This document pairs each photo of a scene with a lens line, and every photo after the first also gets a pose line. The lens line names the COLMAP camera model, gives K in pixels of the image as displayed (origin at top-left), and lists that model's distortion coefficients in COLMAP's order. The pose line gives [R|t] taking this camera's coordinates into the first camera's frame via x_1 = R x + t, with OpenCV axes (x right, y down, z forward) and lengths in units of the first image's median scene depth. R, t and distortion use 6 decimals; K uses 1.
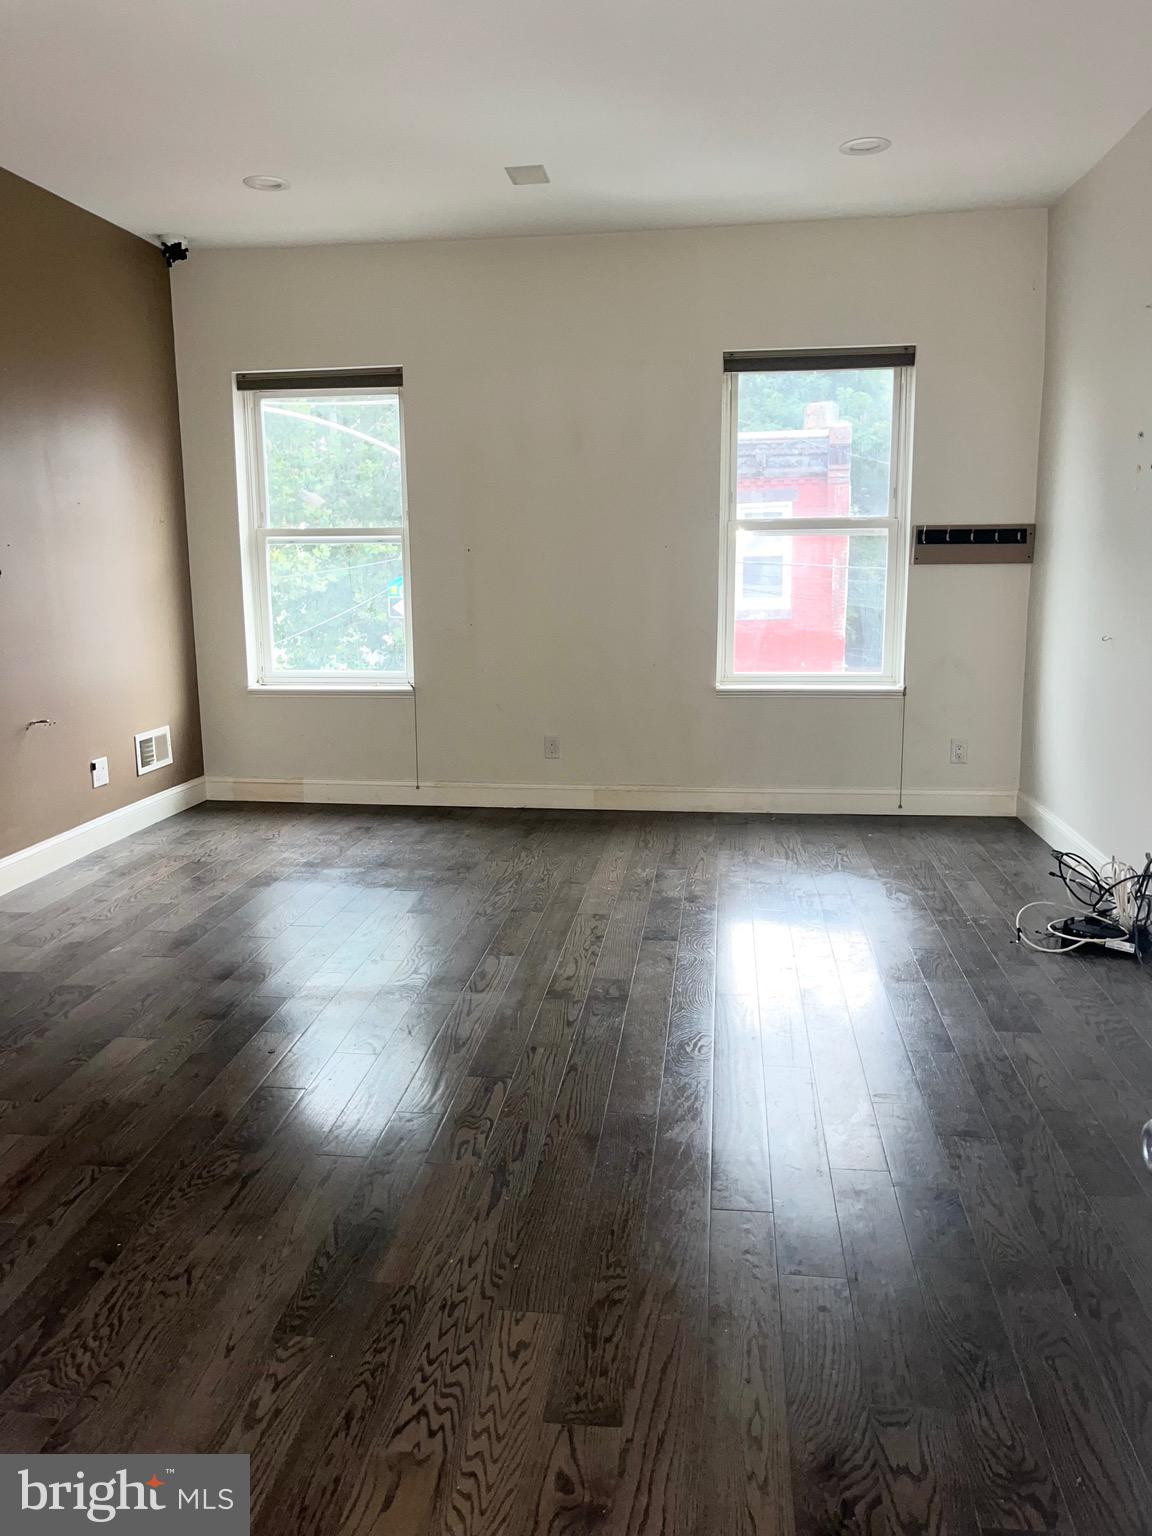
lens RADIAL K [[1156.5, 0, 564.9], [0, 1156.5, 755.6], [0, 0, 1]] dist [0.071977, 0.000353]
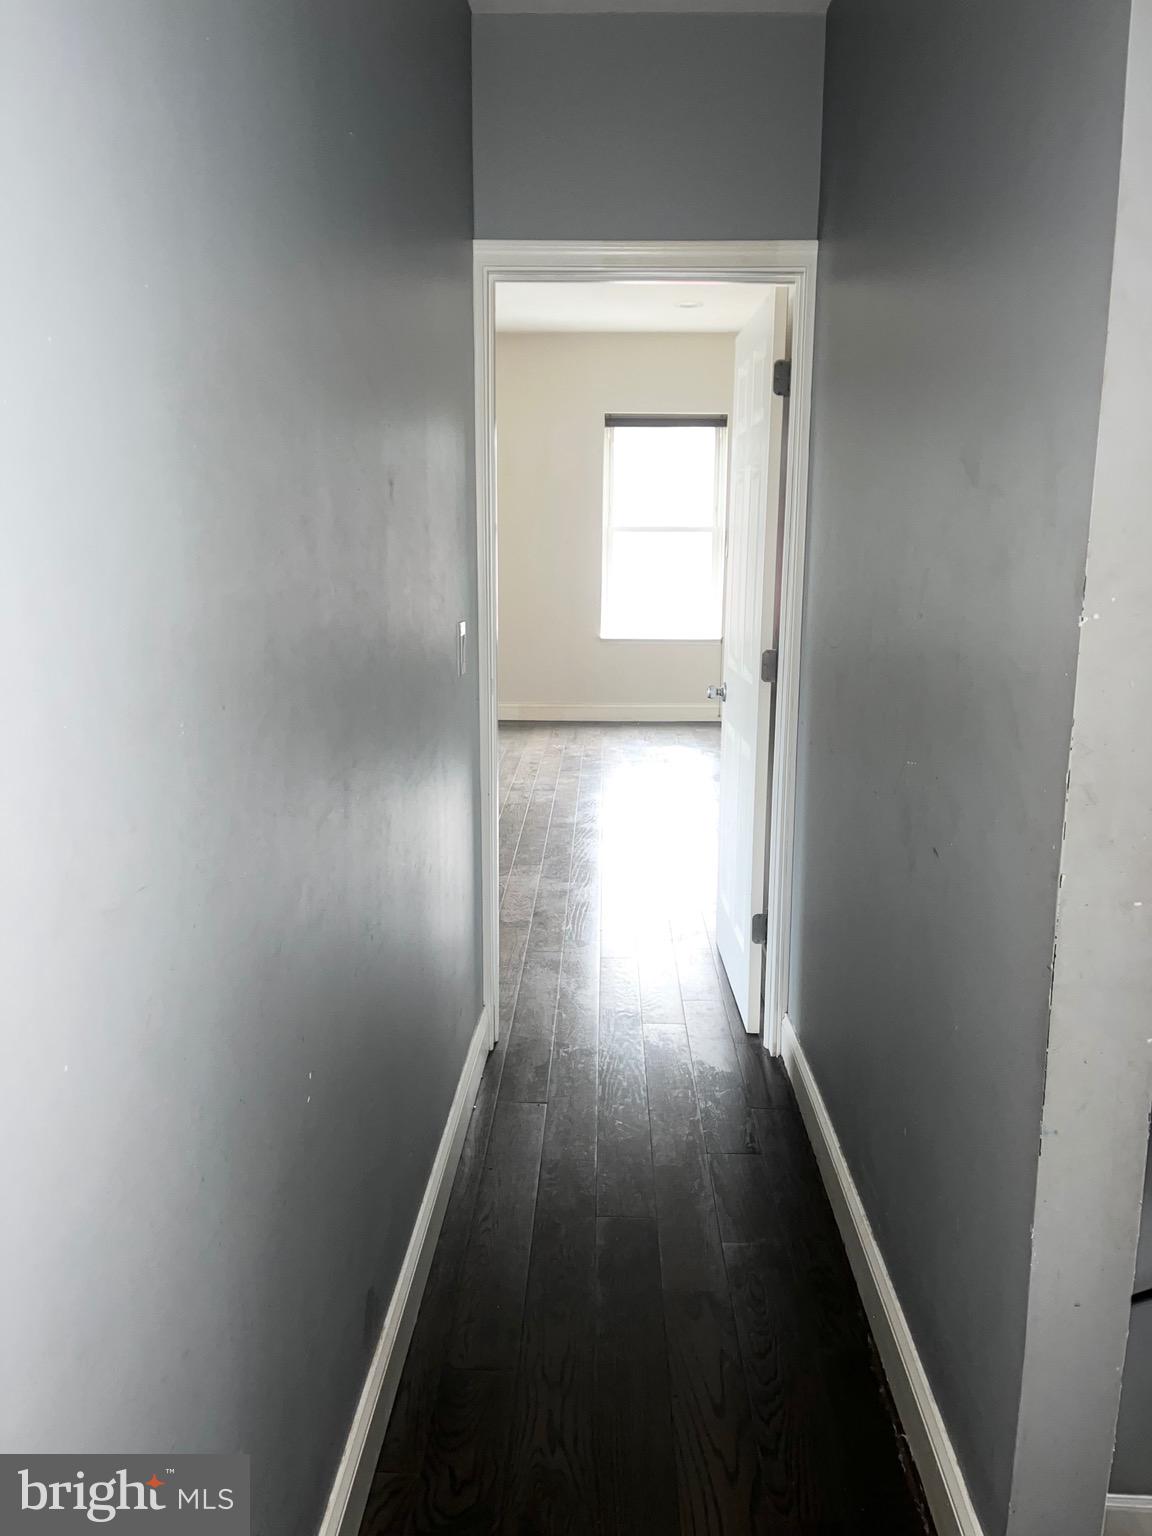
lens RADIAL K [[1156.5, 0, 579.8], [0, 1156.5, 781.2], [0, 0, 1]] dist [0.071977, 0.000353]
pose [[0.993350, -0.006076, 0.114975, -0.077057], [0.002459, 0.999498, 0.031572, 0.089293], [-0.115109, -0.031079, 0.992867, -0.541689]]
